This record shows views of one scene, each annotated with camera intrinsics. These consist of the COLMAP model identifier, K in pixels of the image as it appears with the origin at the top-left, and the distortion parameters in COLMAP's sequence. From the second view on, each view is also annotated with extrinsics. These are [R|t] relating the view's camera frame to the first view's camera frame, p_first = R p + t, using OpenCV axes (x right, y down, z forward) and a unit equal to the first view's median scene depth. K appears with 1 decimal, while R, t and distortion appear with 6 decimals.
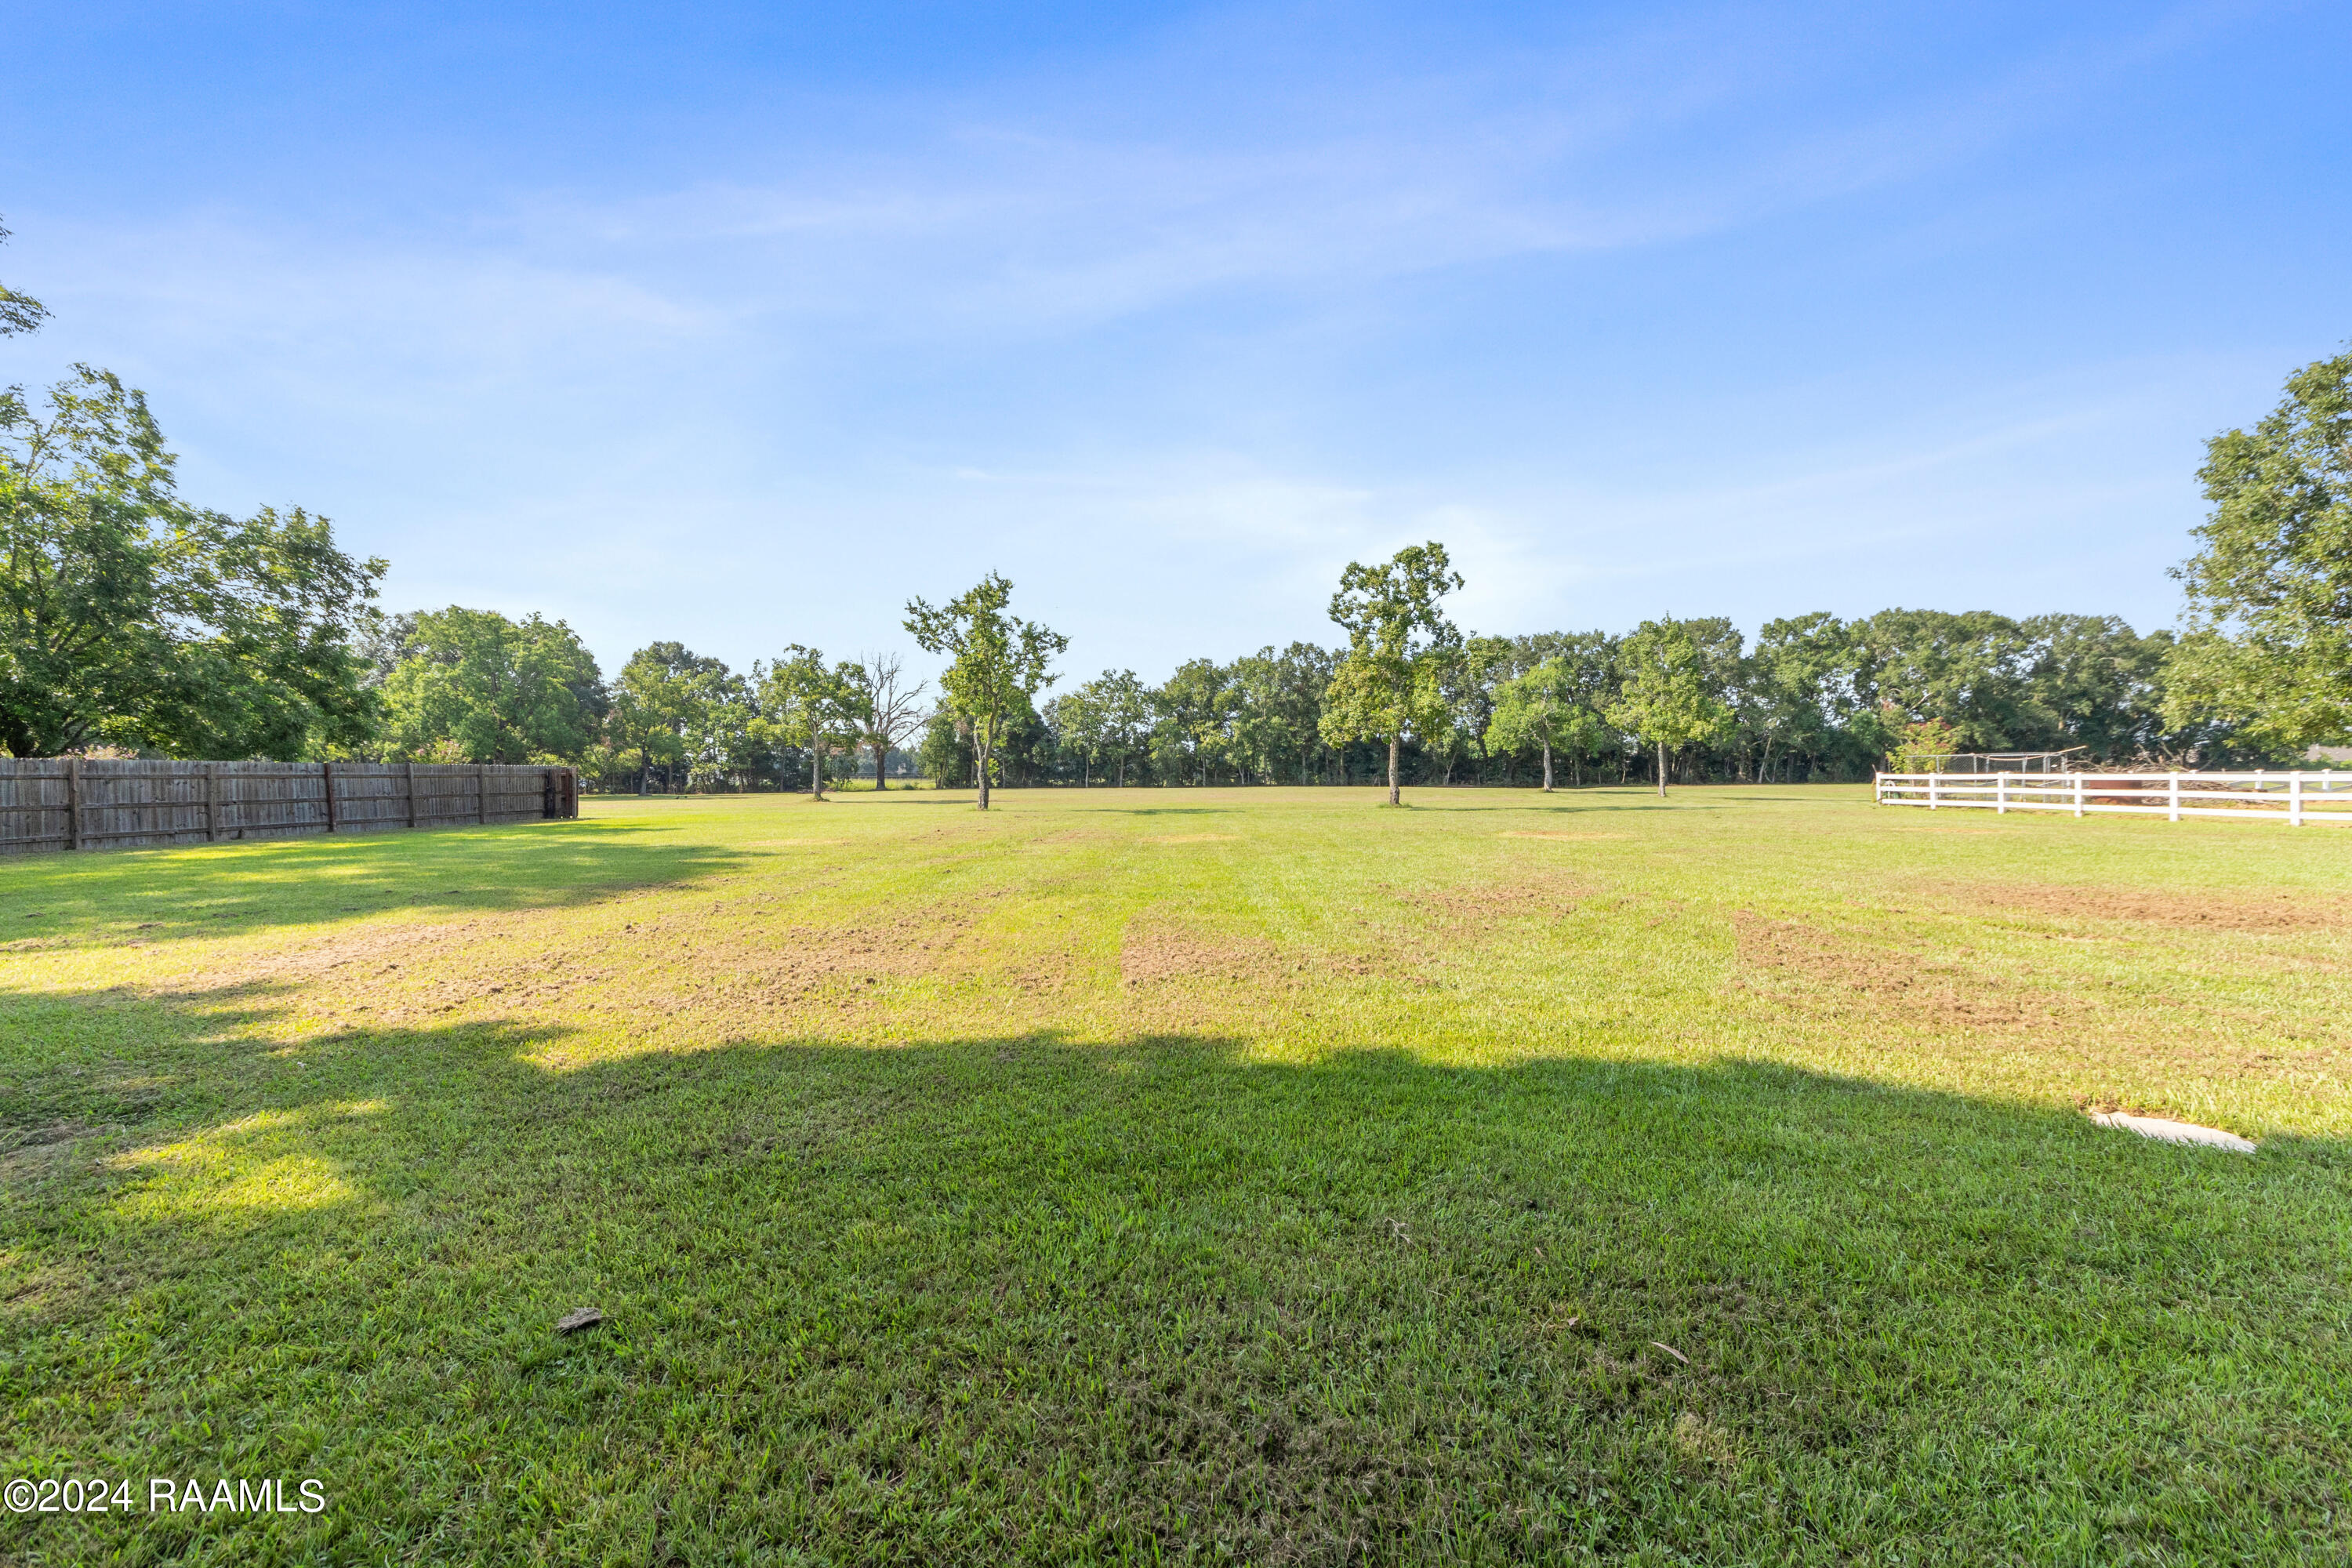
lens RADIAL K [[934.9, 0, 1178.2], [0, 934.9, 778.2], [0, 0, 1]] dist [0.000657, 0.000089]
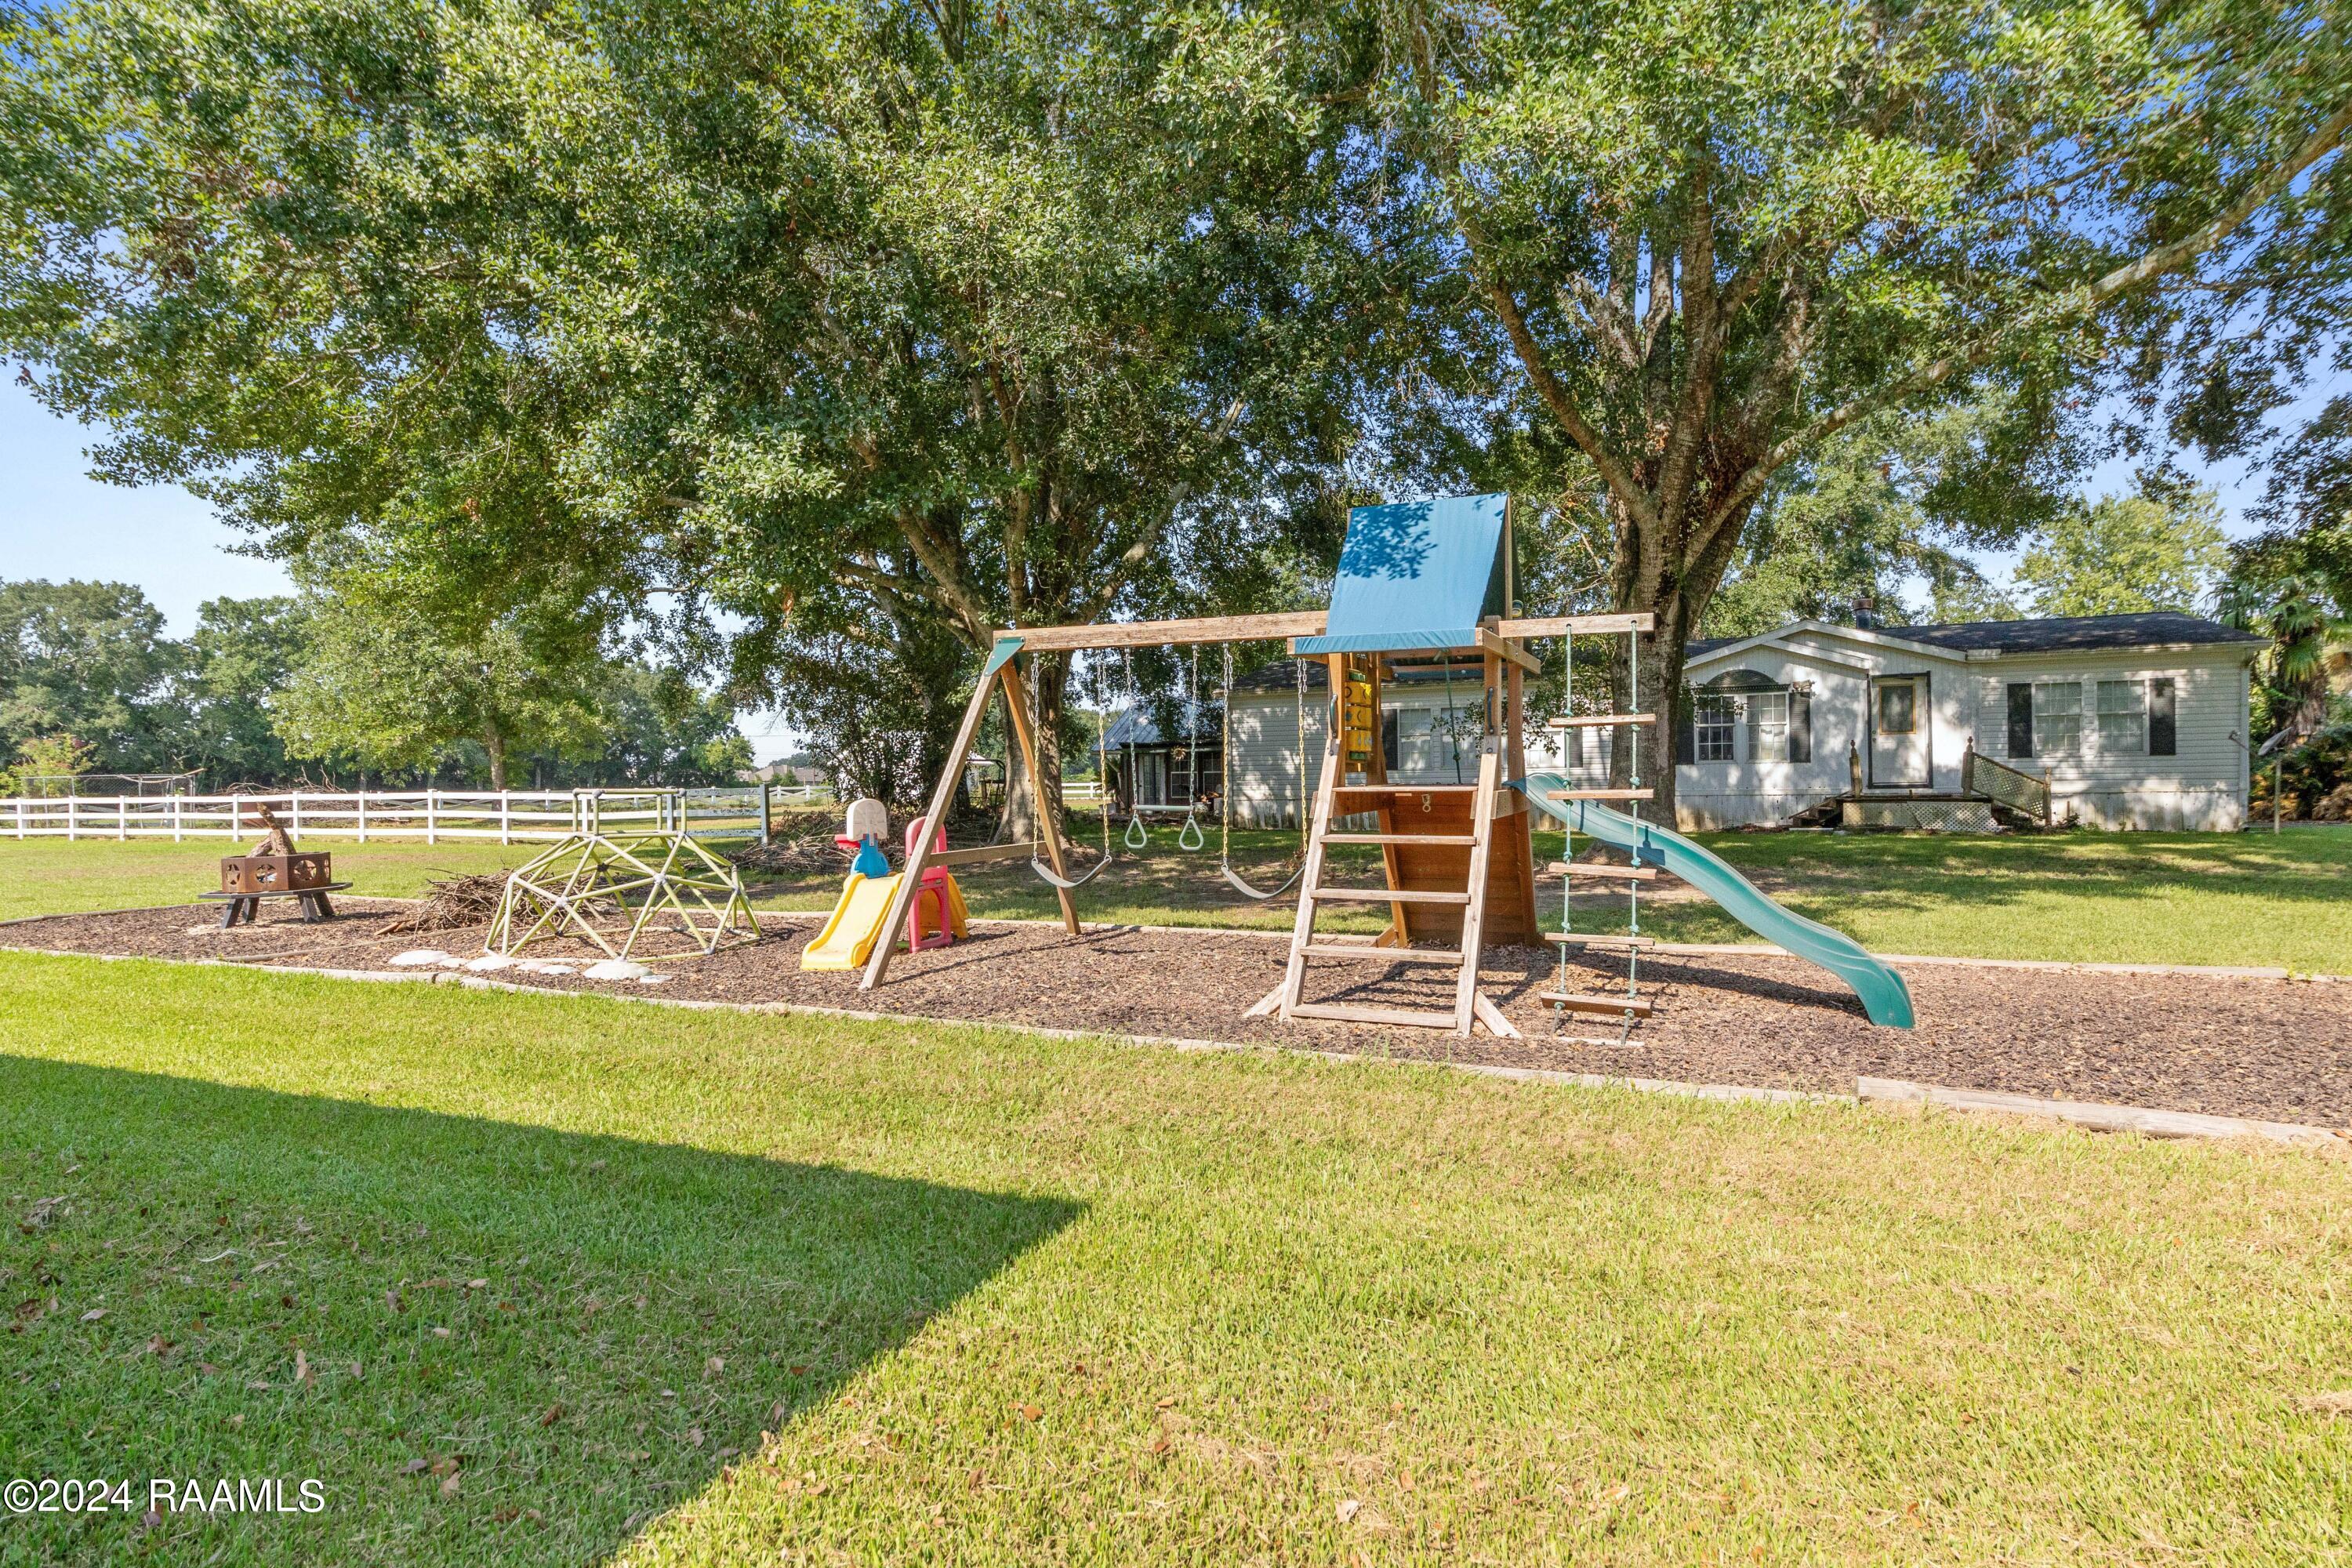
lens RADIAL K [[1159.8, 0, 1176.5], [0, 1159.8, 781.5], [0, 0, 1]] dist [-0.000700, -0.000115]
pose [[0.358314, -0.000416, 0.933601, 0.156653], [0.016700, 0.999843, -0.005964, 0.003281], [-0.933452, 0.017728, 0.358265, -0.401853]]
